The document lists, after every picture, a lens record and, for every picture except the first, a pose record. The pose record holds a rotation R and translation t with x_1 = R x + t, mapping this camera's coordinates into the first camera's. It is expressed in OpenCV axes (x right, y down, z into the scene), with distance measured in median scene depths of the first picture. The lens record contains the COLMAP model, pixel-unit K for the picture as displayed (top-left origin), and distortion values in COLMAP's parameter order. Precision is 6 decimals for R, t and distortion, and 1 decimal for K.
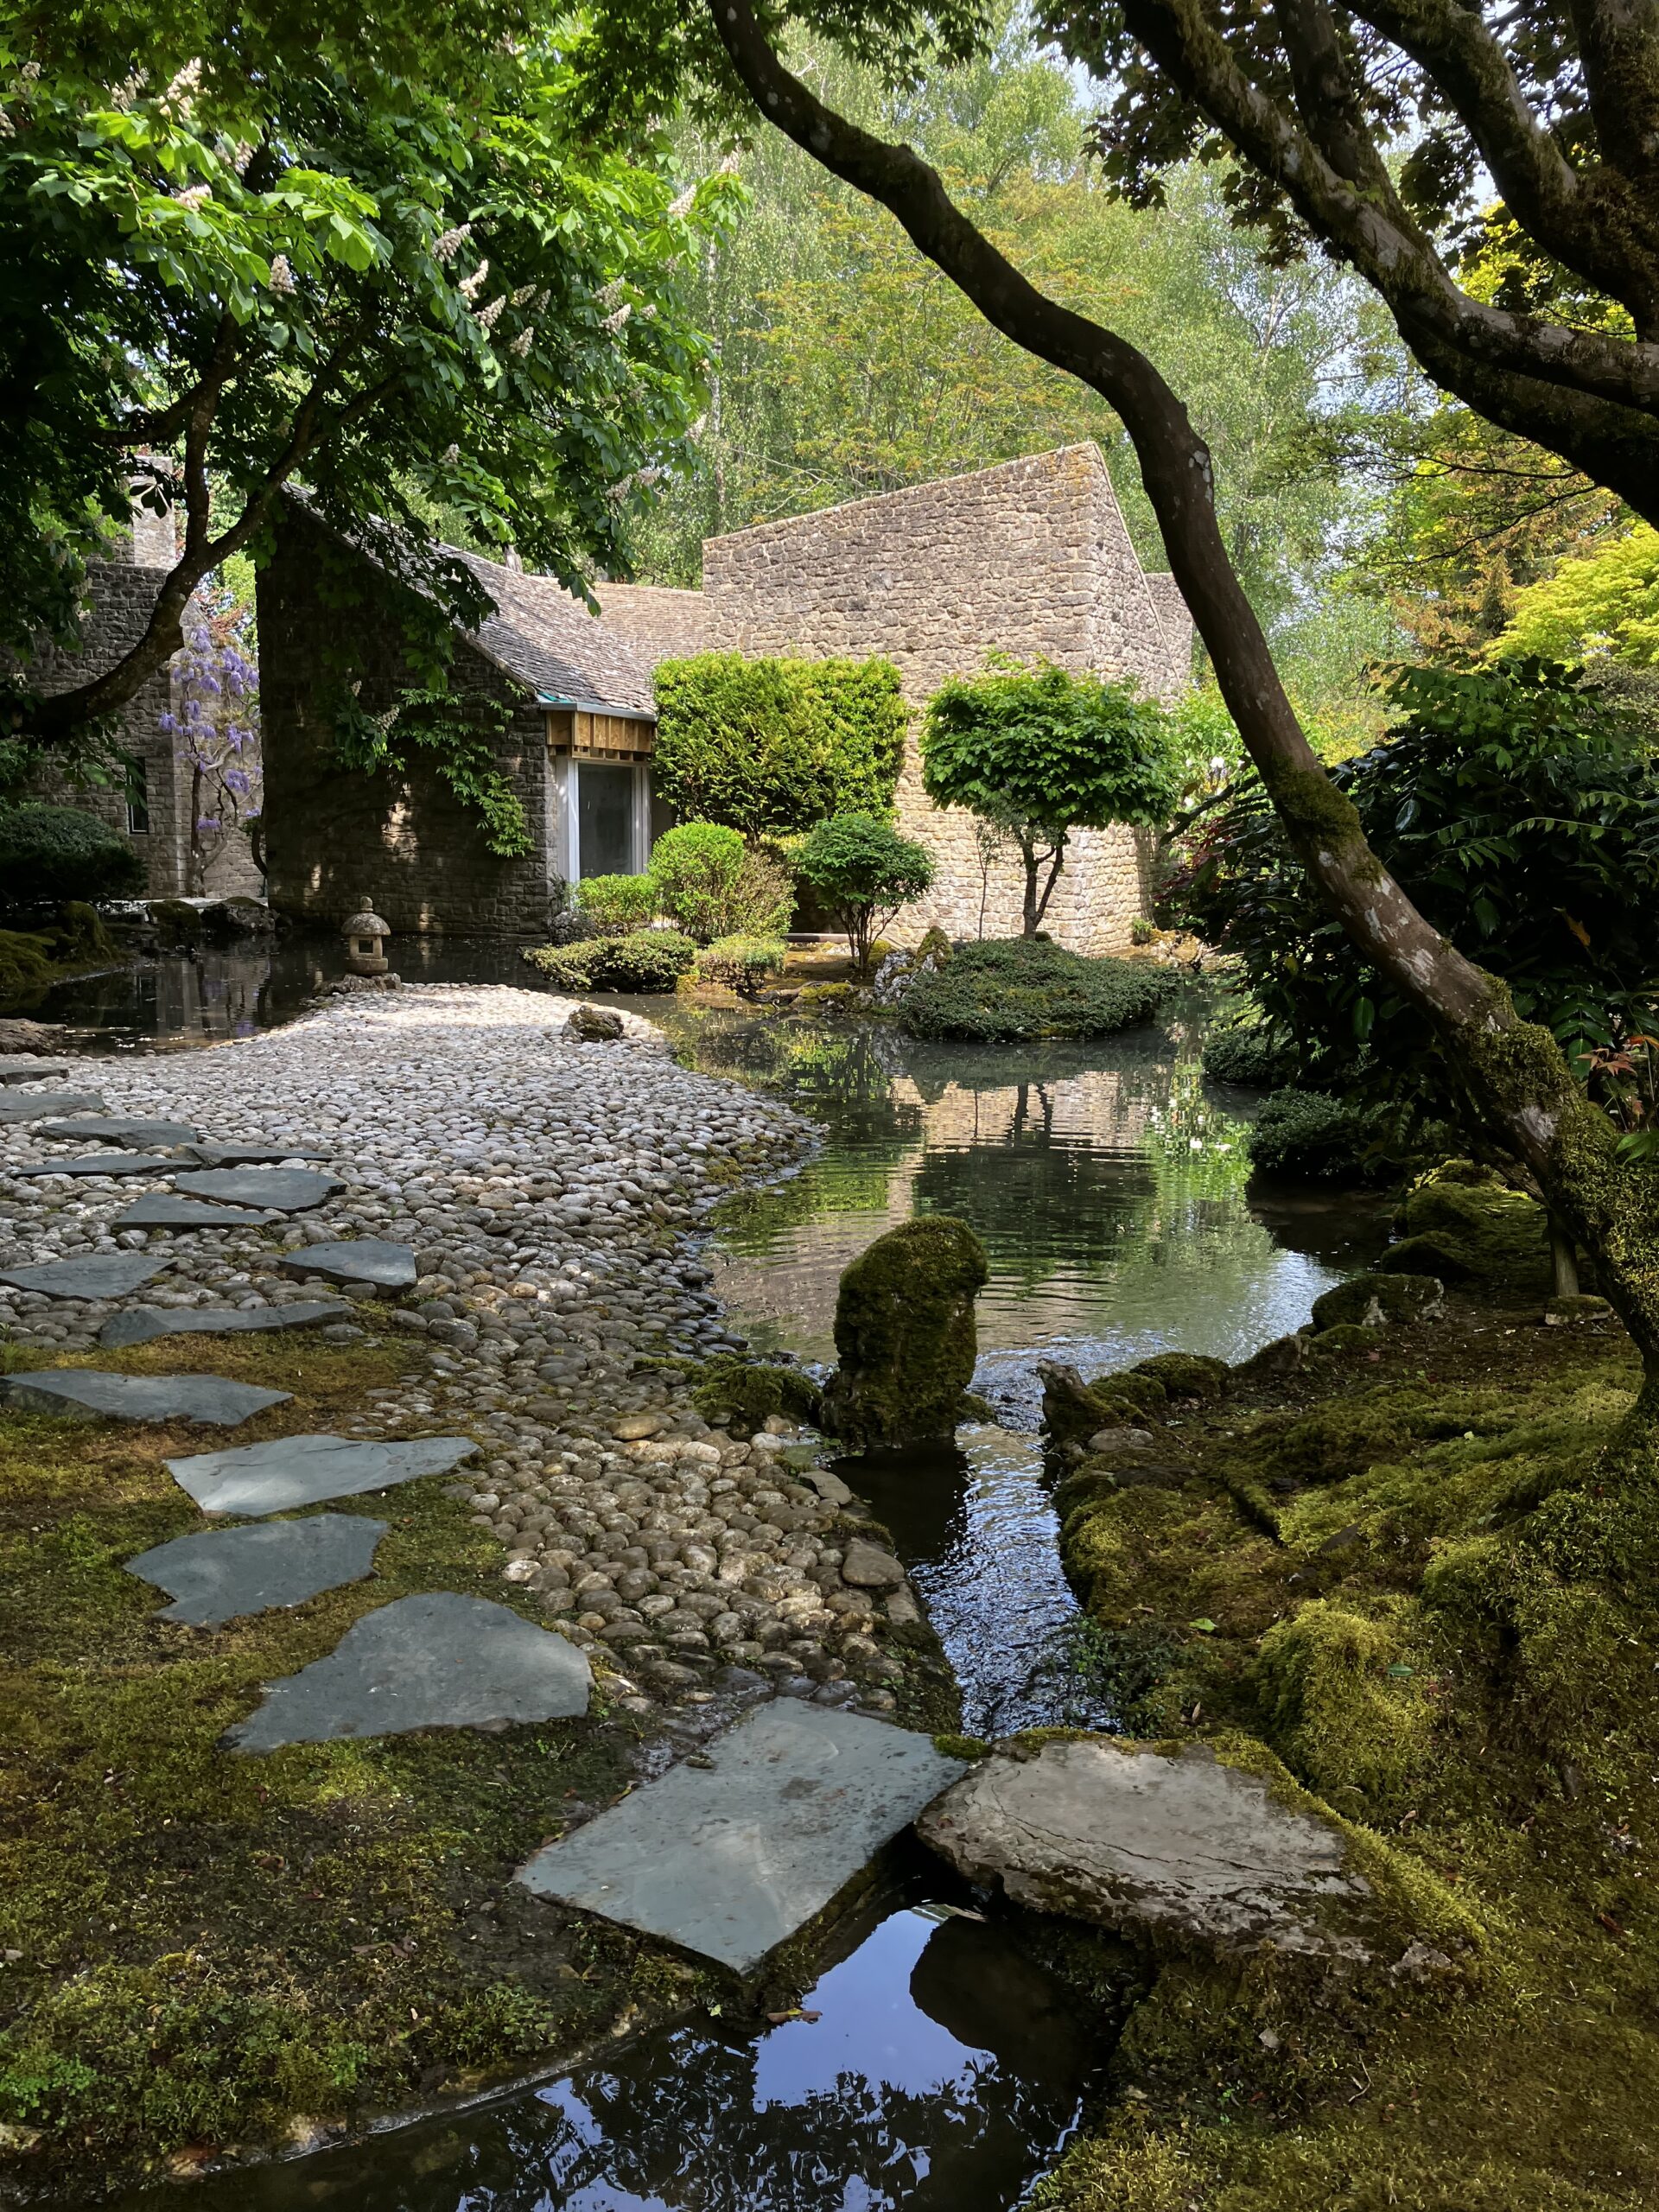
lens RADIAL K [[1823.2, 0, 837.9], [0, 1823.2, 1128.1], [0, 0, 1]] dist [0.044970, -0.039844]
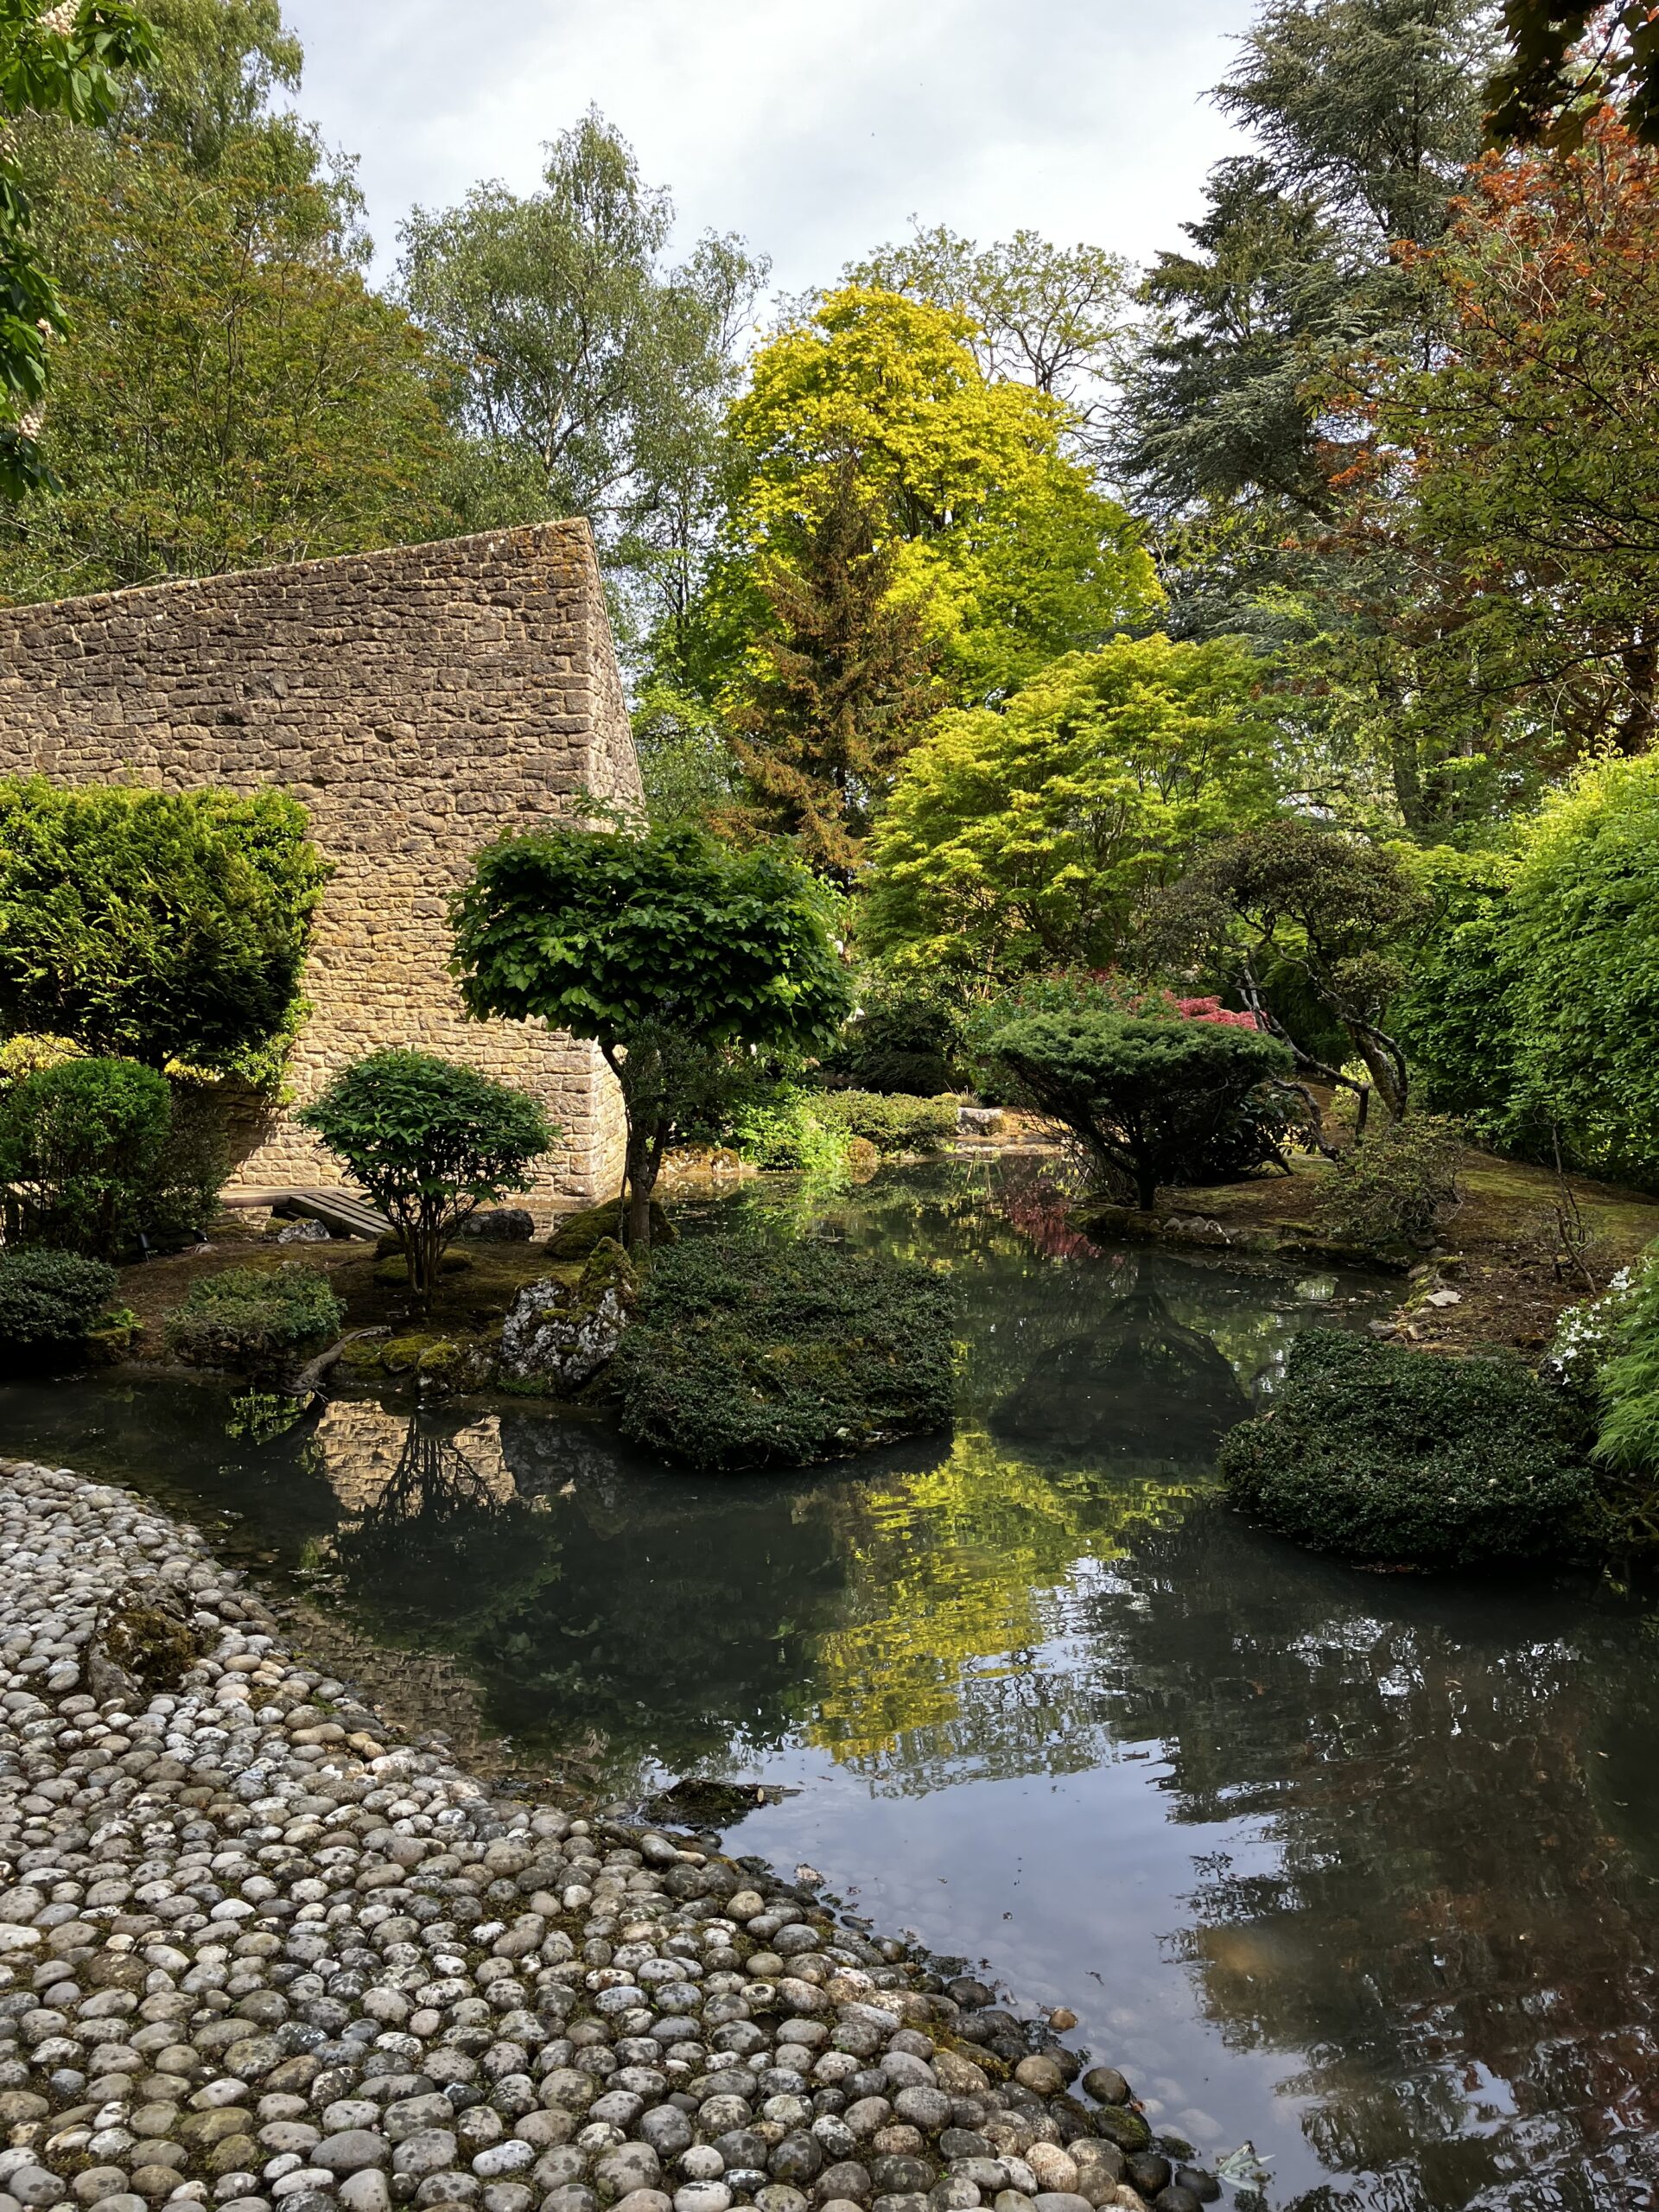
lens RADIAL K [[1823.2, 0, 832.6], [0, 1823.2, 1104.9], [0, 0, 1]] dist [0.044970, -0.039844]
pose [[0.902465, -0.043654, 0.428544, -0.097543], [0.078416, 0.994878, -0.063790, -0.079332], [-0.423565, 0.091173, 0.901266, 0.299198]]
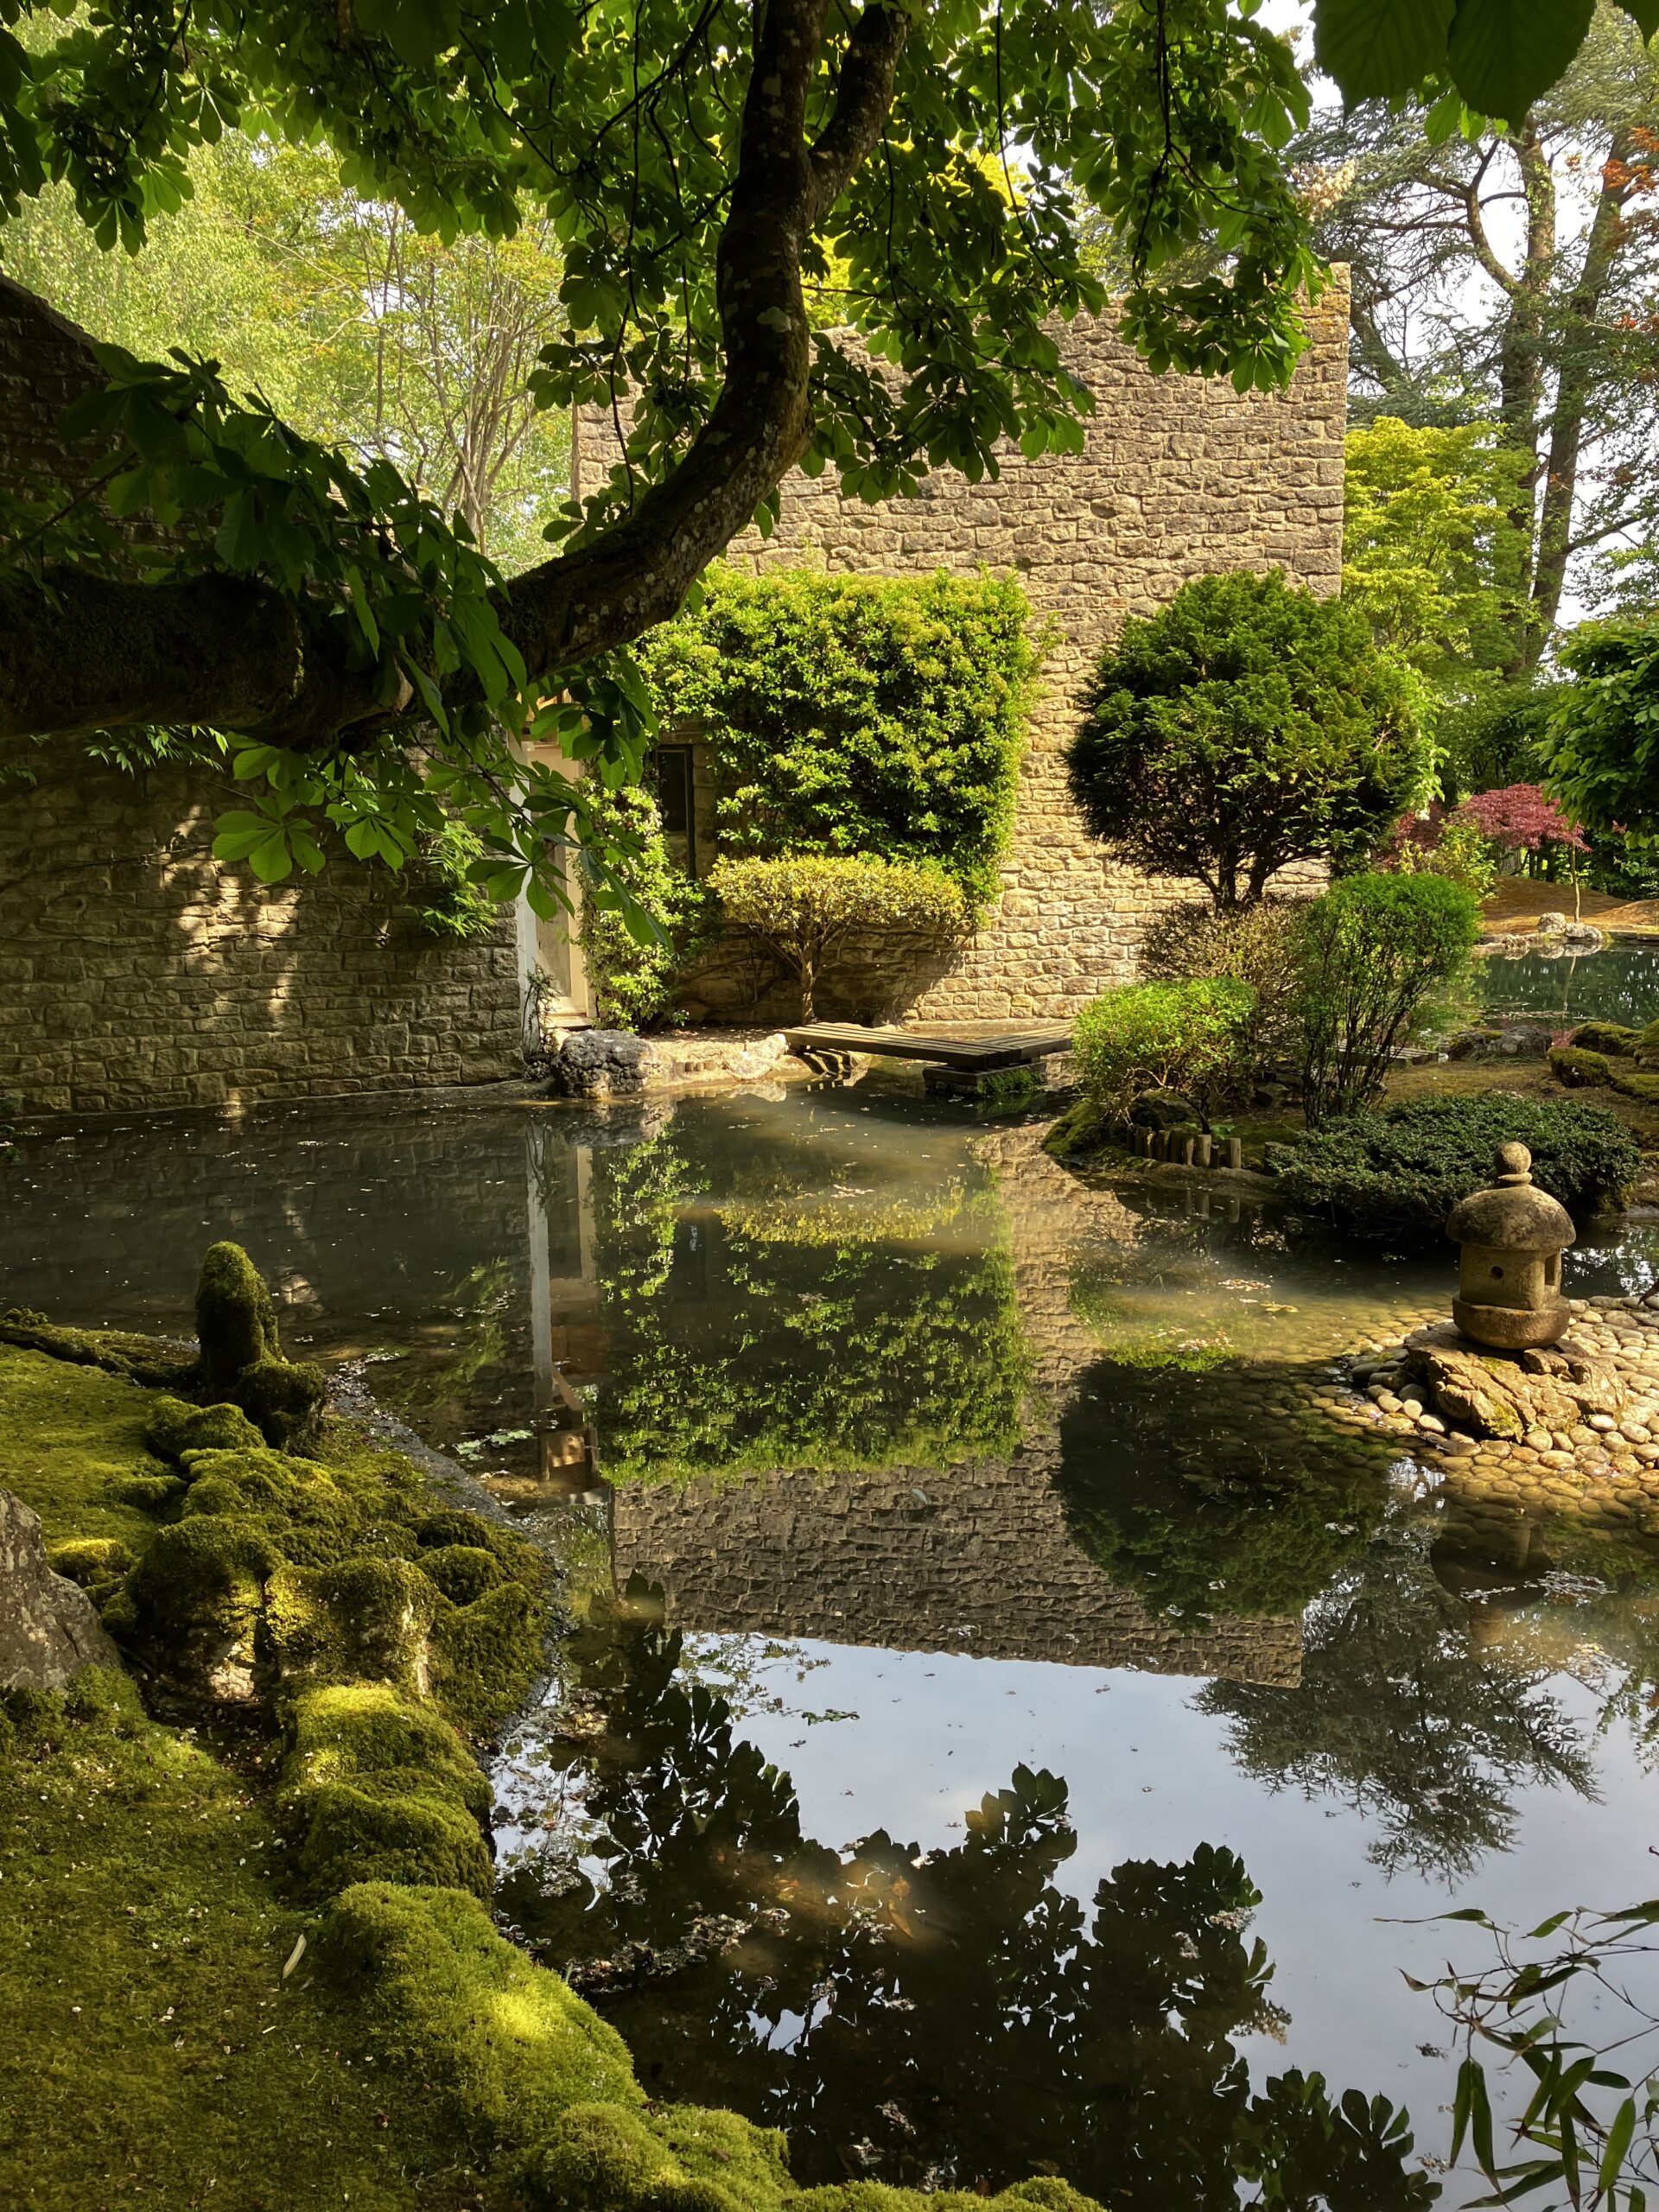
lens RADIAL K [[1823.2, 0, 827.6], [0, 1823.2, 1093.1], [0, 0, 1]] dist [0.044970, -0.039844]
pose [[0.759969, -0.143897, 0.633830, -0.470988], [0.139043, 0.988602, 0.057726, -0.133769], [-0.634912, 0.044259, 0.771315, 0.595189]]
